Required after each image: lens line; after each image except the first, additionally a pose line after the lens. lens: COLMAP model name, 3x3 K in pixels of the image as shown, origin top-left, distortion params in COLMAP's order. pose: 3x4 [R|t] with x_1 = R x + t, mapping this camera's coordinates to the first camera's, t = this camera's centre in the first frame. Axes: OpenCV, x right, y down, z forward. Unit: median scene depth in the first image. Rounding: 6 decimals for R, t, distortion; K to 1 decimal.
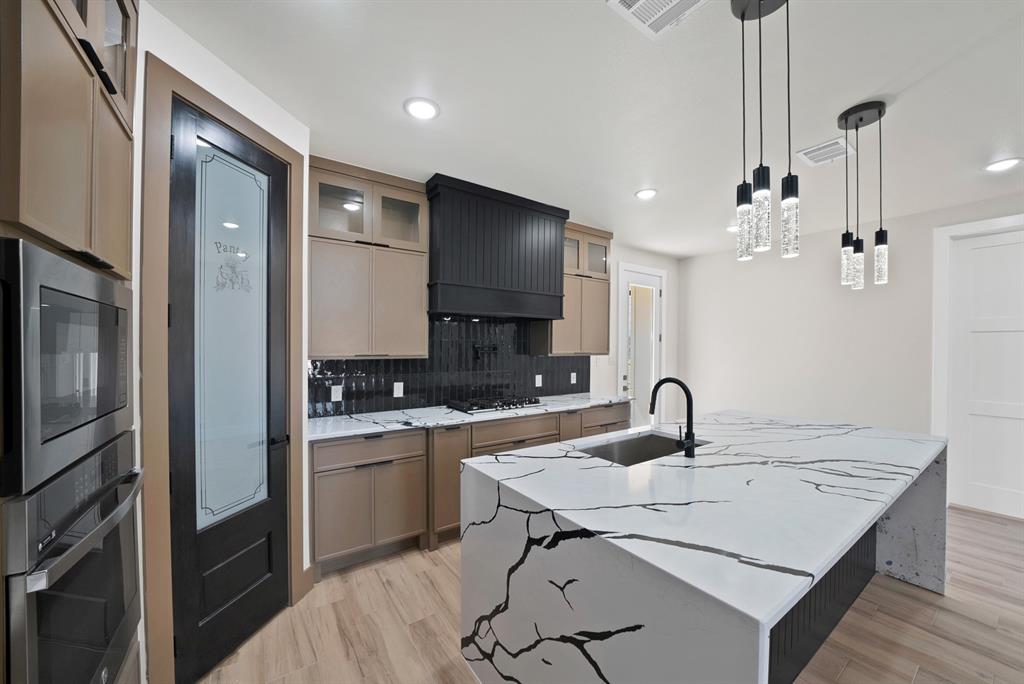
lens RADIAL K [[377.9, 0, 518.3], [0, 377.9, 350.5], [0, 0, 1]] dist [-0.018106, -0.000046]
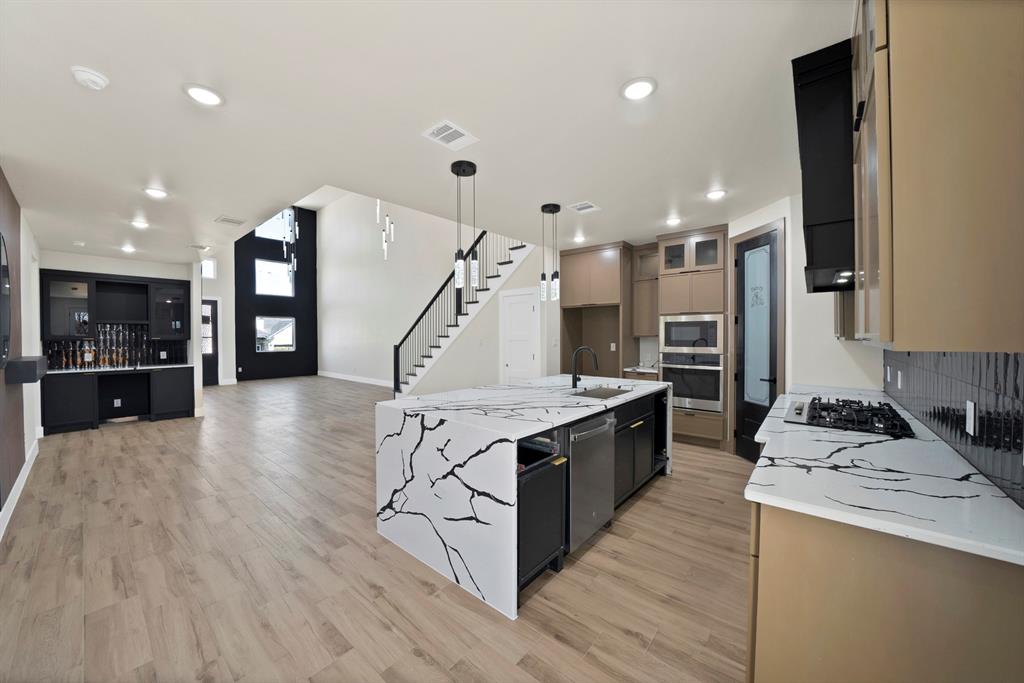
lens RADIAL K [[372.9, 0, 509.3], [0, 372.9, 343.1], [0, 0, 1]] dist [-0.022738, 0.000170]
pose [[-0.964453, 0.005852, -0.264188, 0.933921], [-0.002516, 0.999506, 0.031324, 0.000655], [0.264241, 0.030875, -0.963962, 1.990752]]
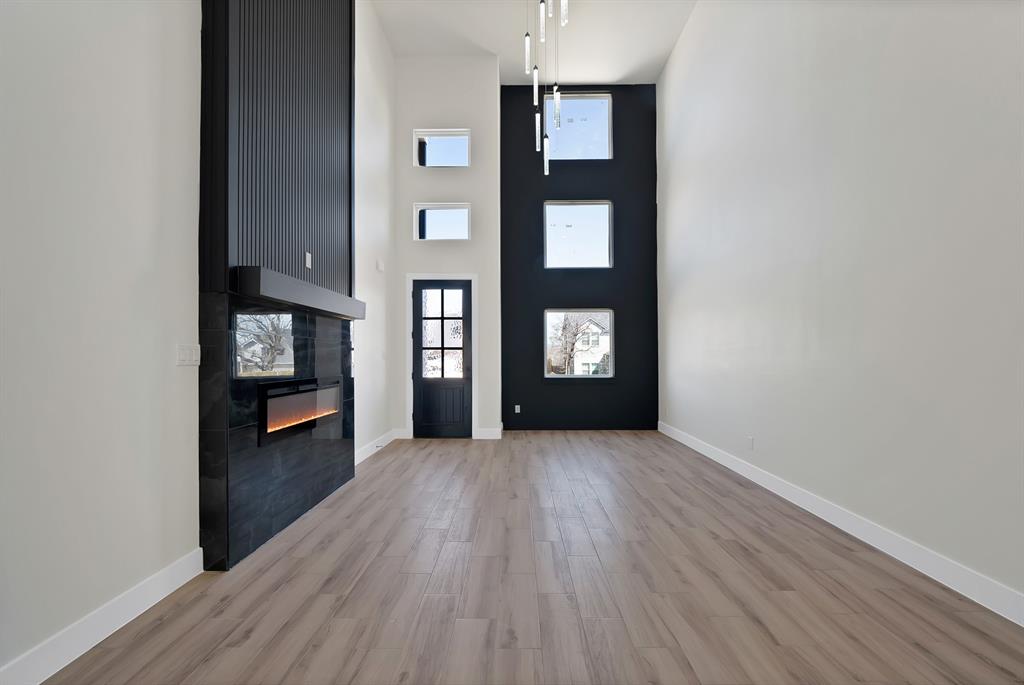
lens RADIAL K [[401.5, 0, 512.0], [0, 401.5, 342.5], [0, 0, 1]] dist [-0.000762, -0.000013]
pose [[-0.811865, 0.019234, 0.583528, 1.401157], [0.008727, 0.999745, -0.020811, 0.090186], [-0.583780, -0.011803, -0.811826, -1.079900]]
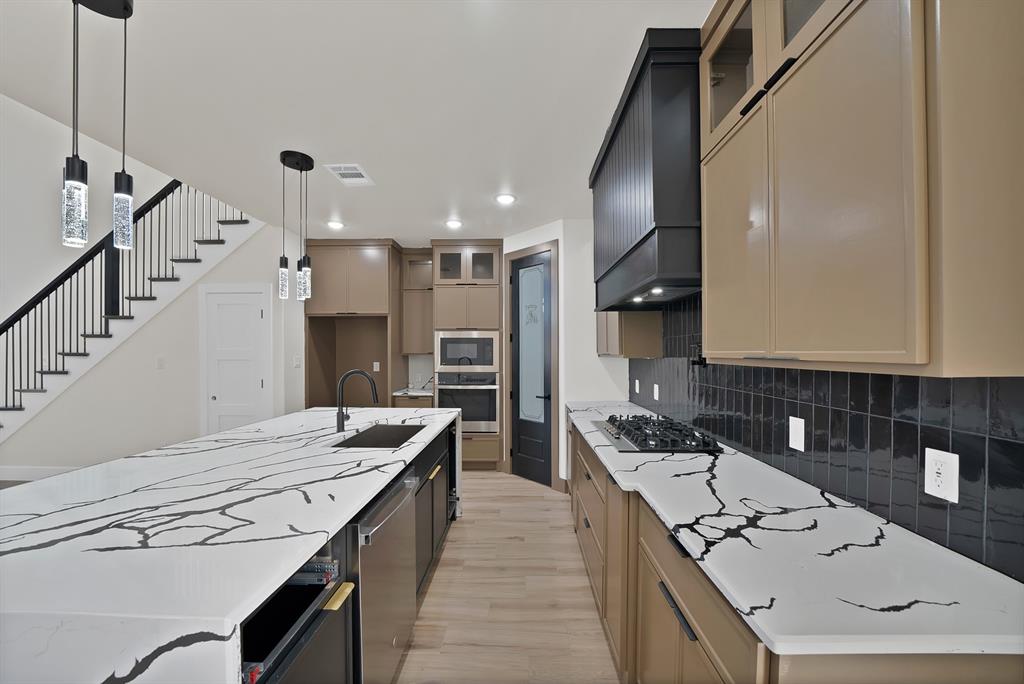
lens RADIAL K [[371.5, 0, 520.3], [0, 371.5, 354.7], [0, 0, 1]] dist [-0.020041, -0.000004]
pose [[-0.577310, 0.002031, -0.816523, 0.828056], [-0.011224, 0.999883, 0.010422, 0.004791], [0.816448, 0.015182, -0.577219, 1.622872]]
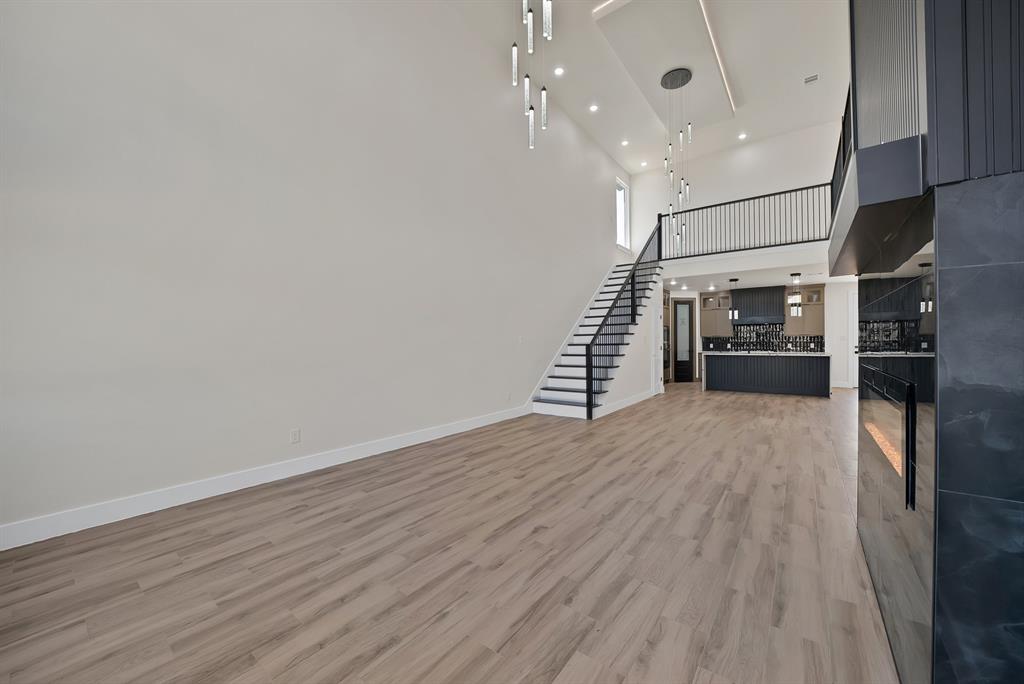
lens RADIAL K [[382.2, 0, 512.0], [0, 382.2, 342.0], [0, 0, 1]] dist [-0.020624, 0.000047]
pose [[0.304397, -0.006265, -0.952525, 3.245859], [-0.002496, 0.999970, -0.007374, 0.128627], [0.952542, 0.004622, 0.304372, -2.691544]]
